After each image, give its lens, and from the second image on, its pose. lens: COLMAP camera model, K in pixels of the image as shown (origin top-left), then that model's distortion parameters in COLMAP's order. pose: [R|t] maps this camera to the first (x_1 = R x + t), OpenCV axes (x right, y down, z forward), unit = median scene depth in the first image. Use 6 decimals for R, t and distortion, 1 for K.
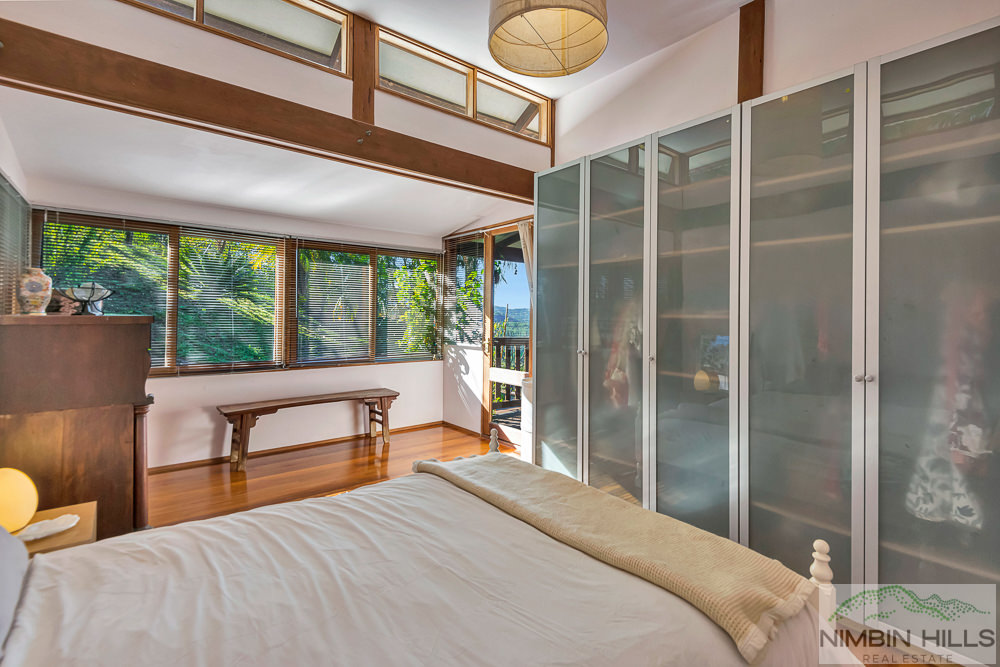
lens RADIAL K [[463.9, 0, 504.0], [0, 463.9, 314.5], [0, 0, 1]] dist [0.019143, -0.000327]
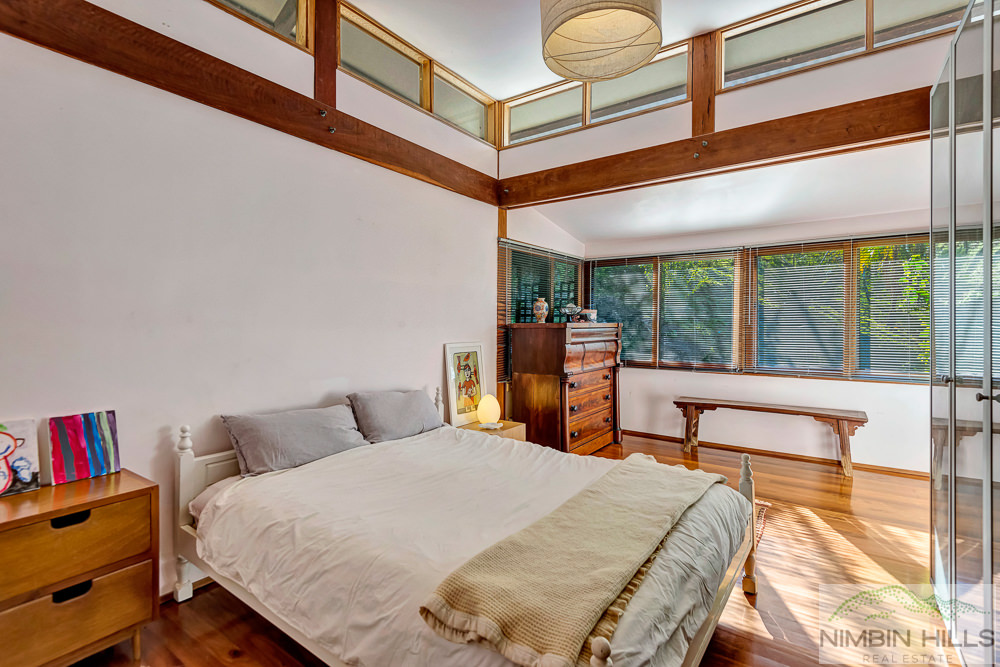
lens RADIAL K [[461.7, 0, 515.8], [0, 461.7, 324.9], [0, 0, 1]] dist [0.022558, -0.000443]
pose [[0.270983, -0.008405, -0.962547, 0.463045], [0.007677, 0.999949, -0.006570, 0.011606], [0.962553, -0.005609, 0.271034, 0.253995]]
